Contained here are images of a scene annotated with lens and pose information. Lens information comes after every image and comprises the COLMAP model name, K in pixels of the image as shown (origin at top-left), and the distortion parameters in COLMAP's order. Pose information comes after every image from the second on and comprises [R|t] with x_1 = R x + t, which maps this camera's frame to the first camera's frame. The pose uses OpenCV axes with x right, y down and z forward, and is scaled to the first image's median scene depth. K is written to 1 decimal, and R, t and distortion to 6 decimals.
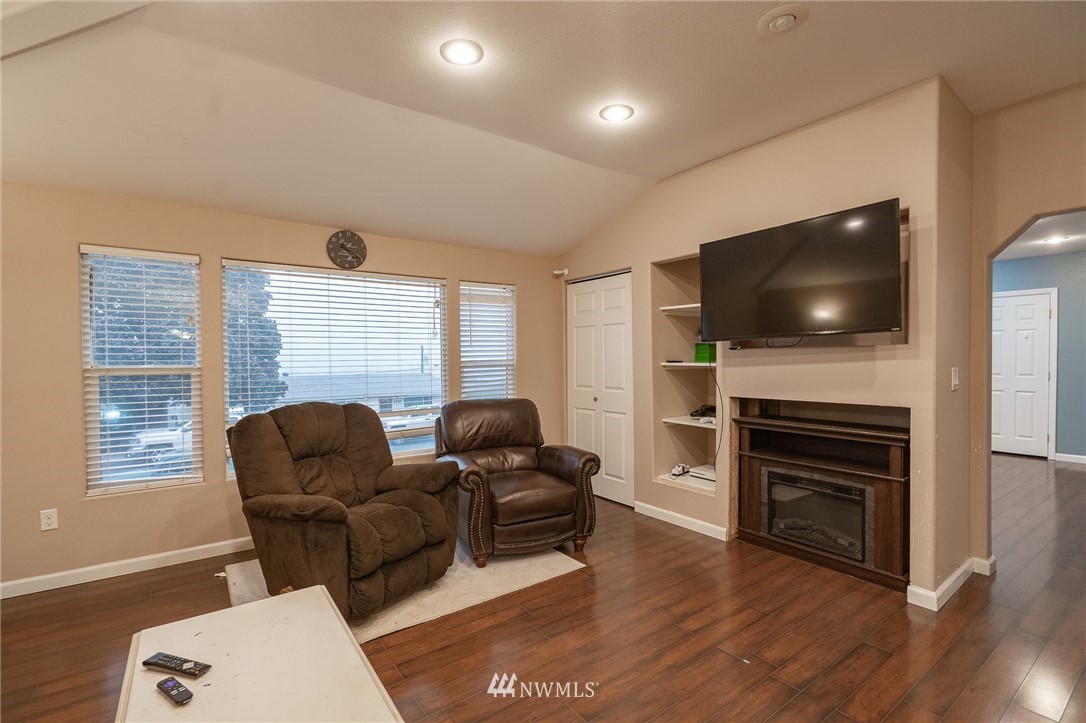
lens RADIAL K [[489.3, 0, 543.4], [0, 489.3, 363.8], [0, 0, 1]] dist [-0.005382, 0.001930]
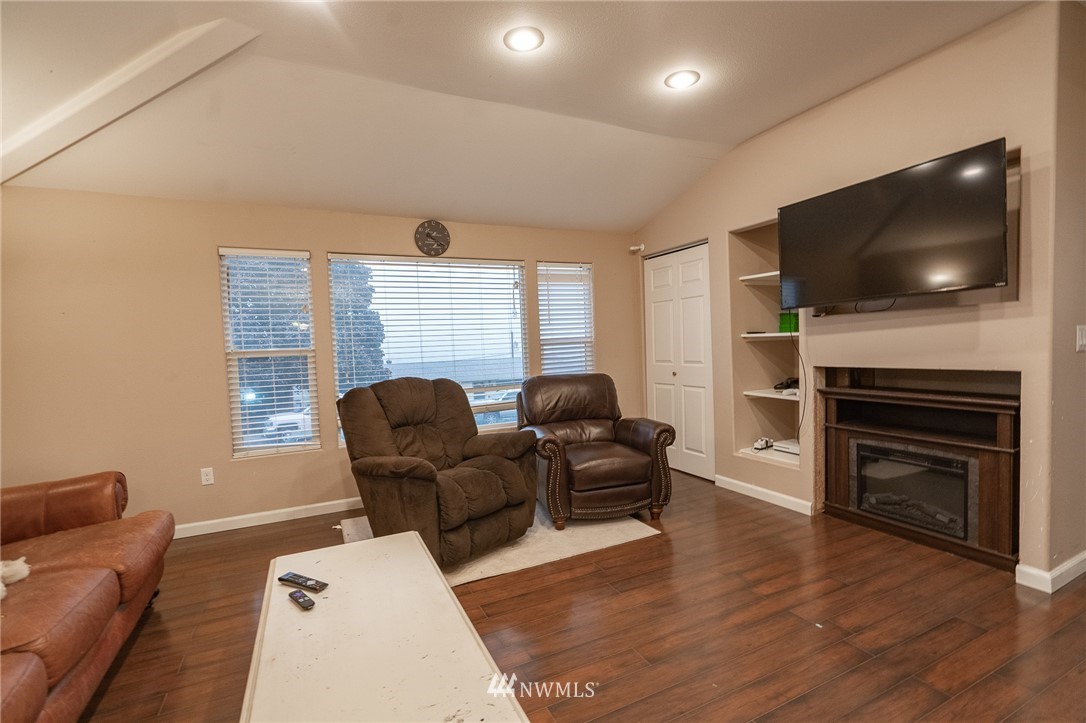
lens RADIAL K [[489.3, 0, 544.6], [0, 489.3, 364.8], [0, 0, 1]] dist [-0.005382, 0.001930]
pose [[0.983880, -0.019698, -0.177741, 0.036481], [0.025987, 0.999113, 0.033125, 0.021482], [0.176931, -0.037210, 0.983520, -0.038839]]
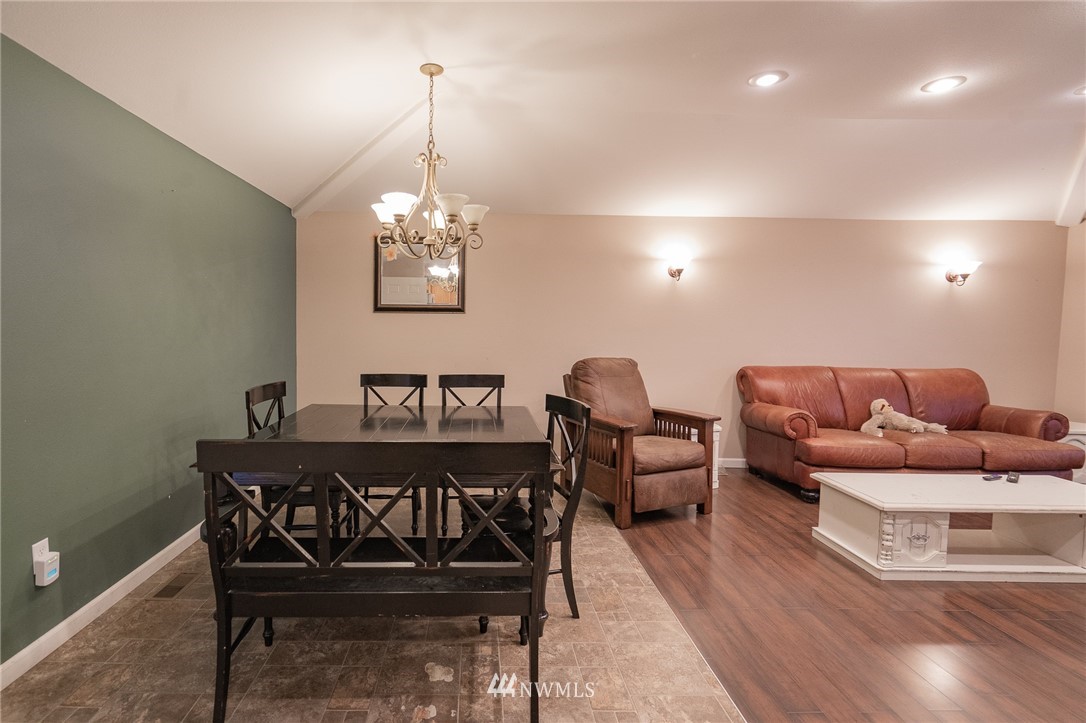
lens RADIAL K [[489.3, 0, 488.4], [0, 489.3, 362.3], [0, 0, 1]] dist [-0.005382, 0.001930]
pose [[-0.581066, 0.067186, -0.811079, 1.027955], [-0.019141, 0.995183, 0.096150, -0.012973], [0.813632, 0.071394, -0.576981, 0.156925]]
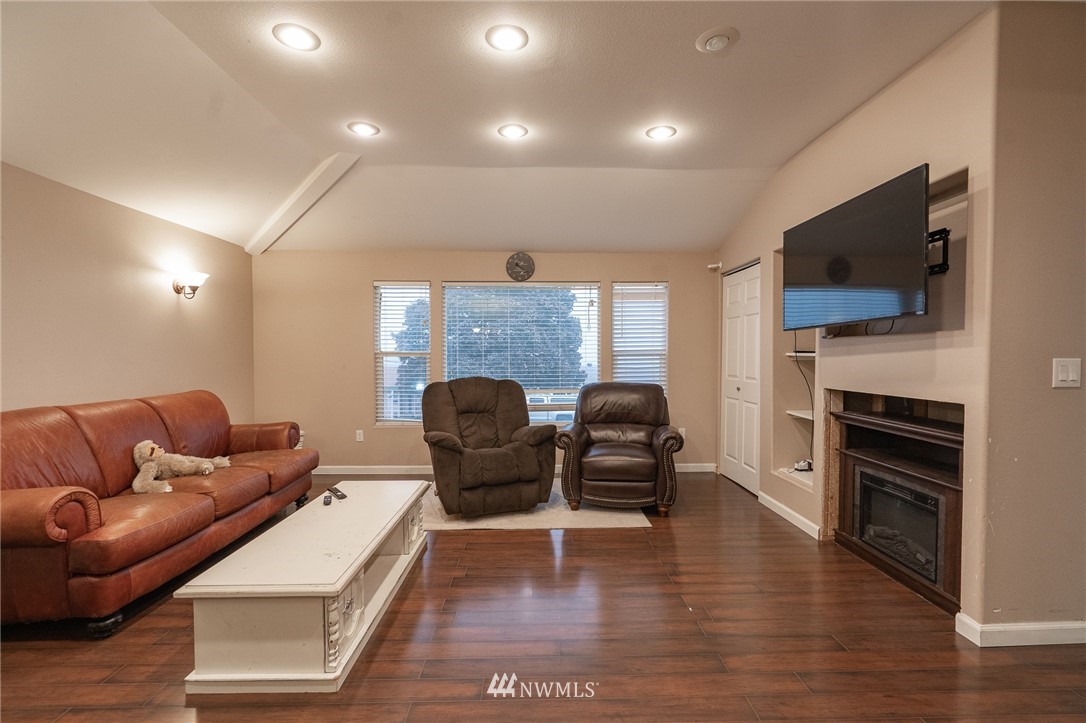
lens RADIAL K [[489.3, 0, 544.7], [0, 489.3, 363.5], [0, 0, 1]] dist [-0.005382, 0.001930]
pose [[0.823674, 0.020101, -0.566708, 0.531585], [-0.013269, 0.999781, 0.016177, 0.012663], [0.566909, -0.005805, 0.823760, -0.093994]]
